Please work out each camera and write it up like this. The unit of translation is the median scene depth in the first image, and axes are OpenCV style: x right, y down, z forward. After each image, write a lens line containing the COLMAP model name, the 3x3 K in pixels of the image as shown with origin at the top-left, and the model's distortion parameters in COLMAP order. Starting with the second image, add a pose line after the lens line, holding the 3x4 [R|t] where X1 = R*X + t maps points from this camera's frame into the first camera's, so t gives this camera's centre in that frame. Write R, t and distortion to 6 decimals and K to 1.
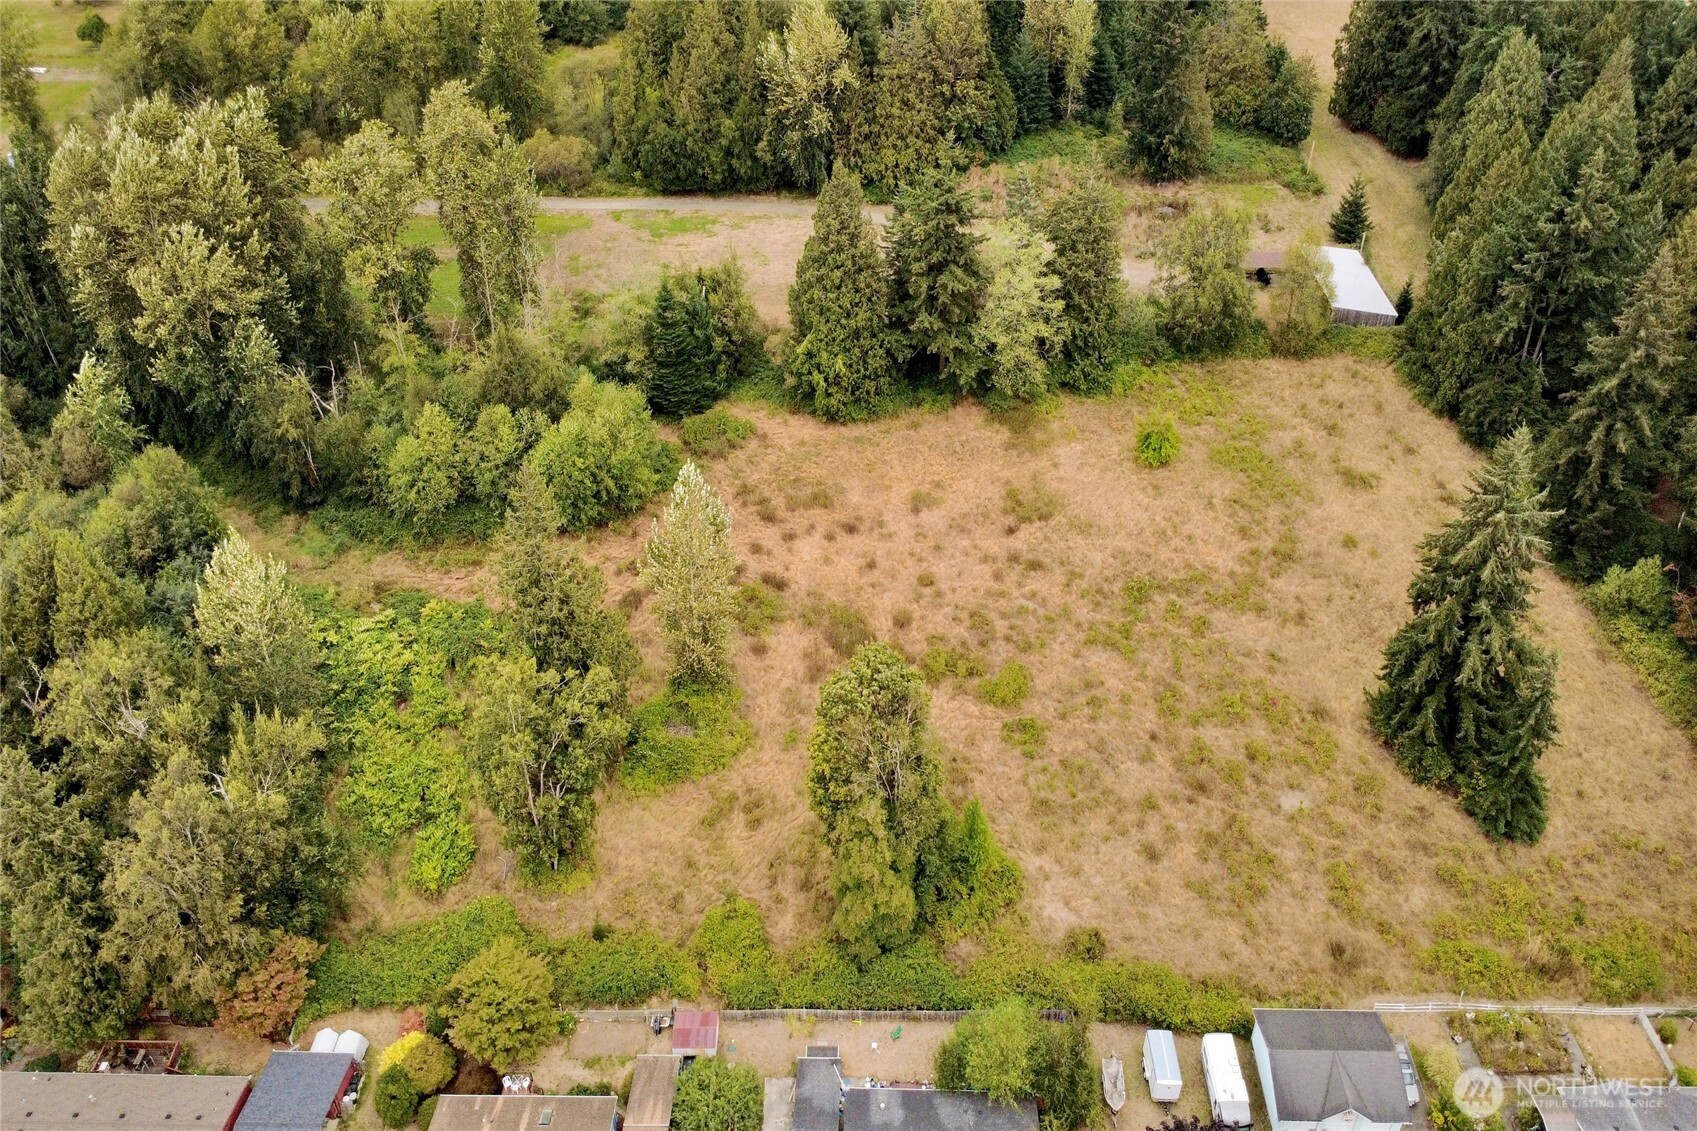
lens RADIAL K [[1095.1, 0, 838.1], [0, 1095.1, 554.2], [0, 0, 1]] dist [-0.014334, 0.005639]
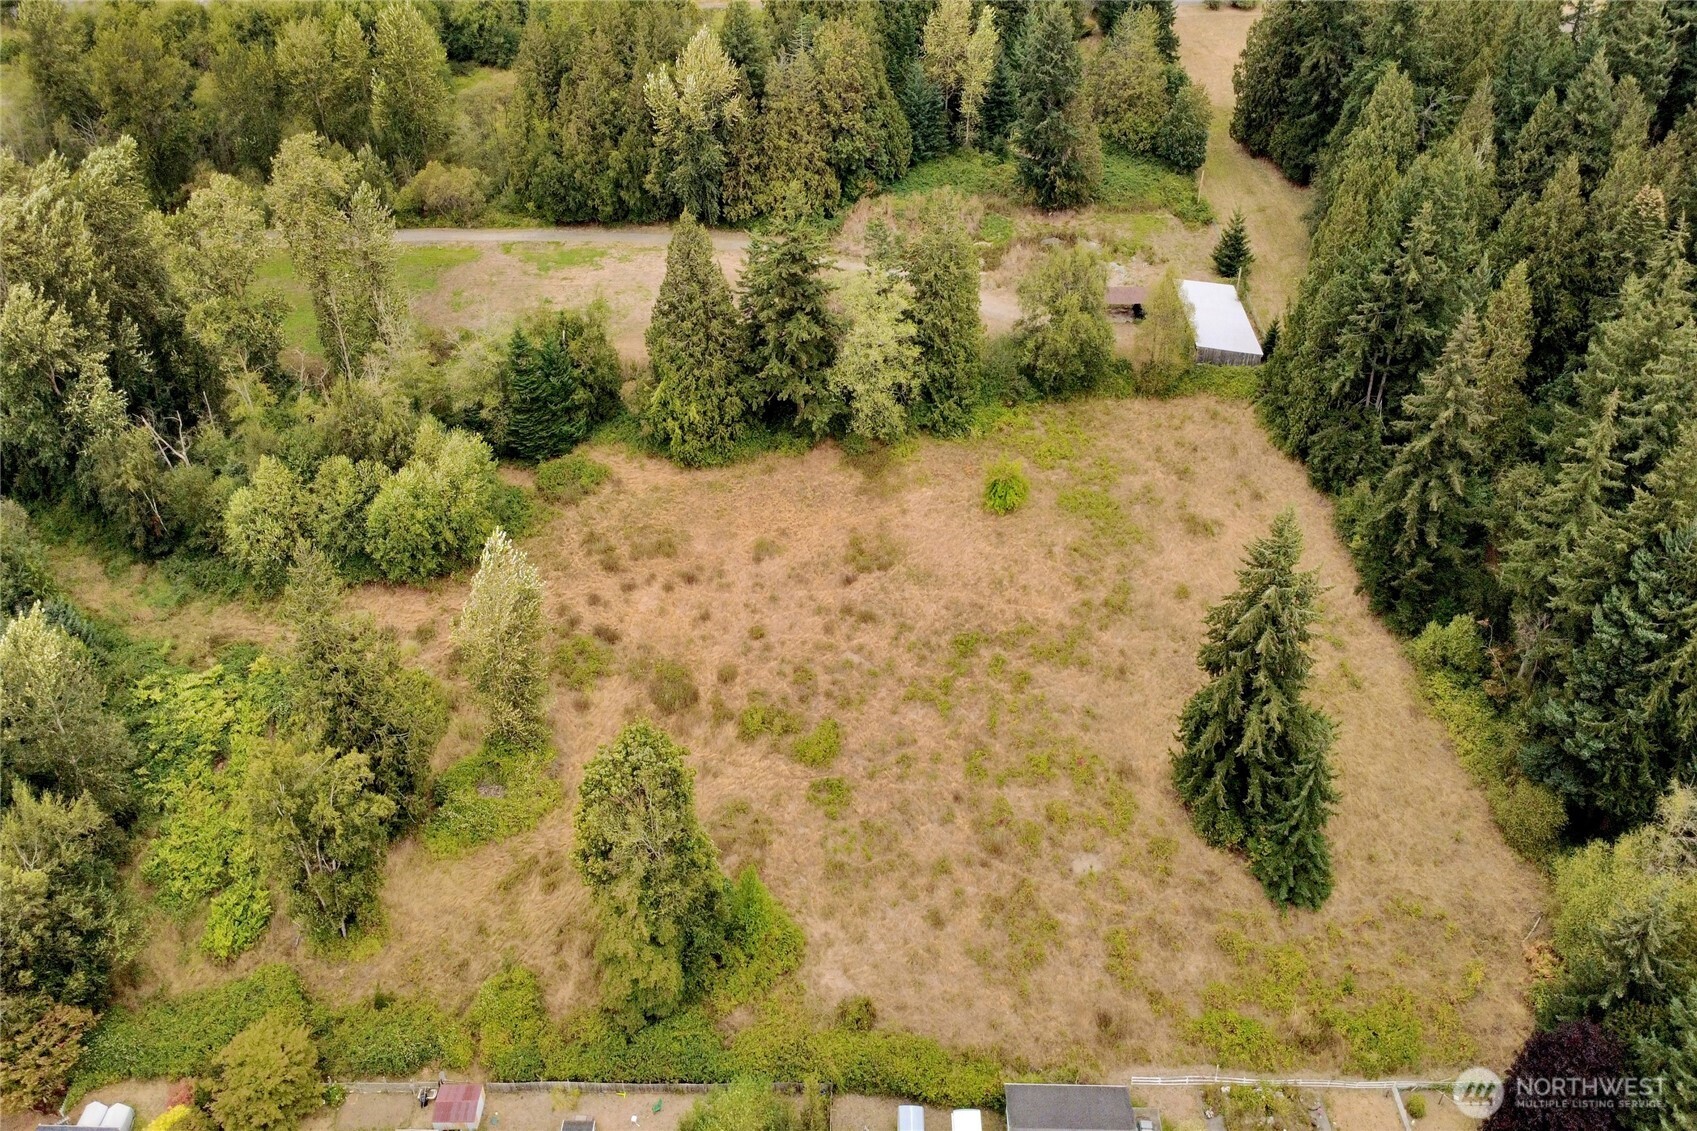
lens RADIAL K [[1095.1, 0, 851.4], [0, 1095.1, 543.6], [0, 0, 1]] dist [-0.014334, 0.005639]
pose [[0.999997, -0.001307, -0.001842, 0.171404], [0.001321, 0.999973, 0.007167, -0.066255], [0.001833, -0.007170, 0.999973, -0.007532]]
